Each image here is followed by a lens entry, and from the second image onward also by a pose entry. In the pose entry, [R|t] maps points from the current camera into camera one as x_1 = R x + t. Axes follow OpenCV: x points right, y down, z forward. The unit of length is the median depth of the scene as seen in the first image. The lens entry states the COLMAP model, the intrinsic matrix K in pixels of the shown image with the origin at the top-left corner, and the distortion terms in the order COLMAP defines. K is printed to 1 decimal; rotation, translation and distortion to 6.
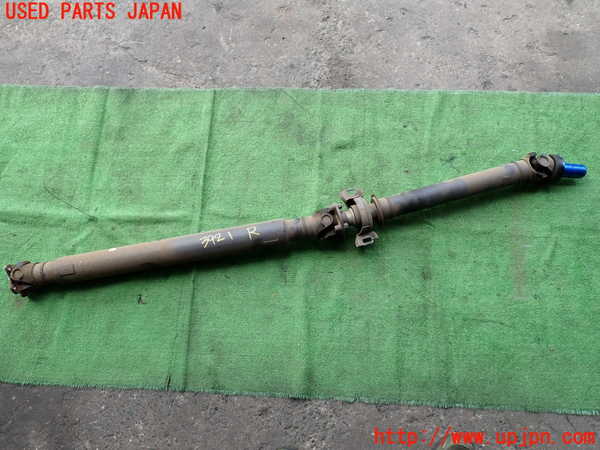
lens RADIAL K [[425.8, 0, 300.0], [0, 425.8, 225.0], [0, 0, 1]] dist [0.001066, -0.003507]
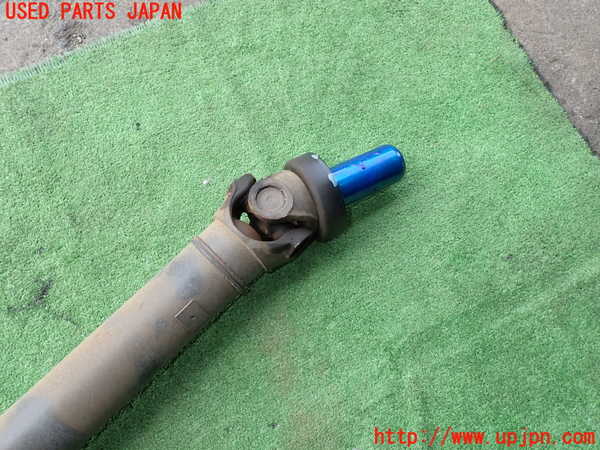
lens RADIAL K [[425.8, 0, 300.0], [0, 425.8, 225.0], [0, 0, 1]] dist [0.001066, -0.003507]
pose [[0.858913, -0.469772, 0.203919, 0.510564], [0.461214, 0.882640, 0.090707, -0.149441], [-0.222599, 0.016141, 0.974777, 0.690424]]
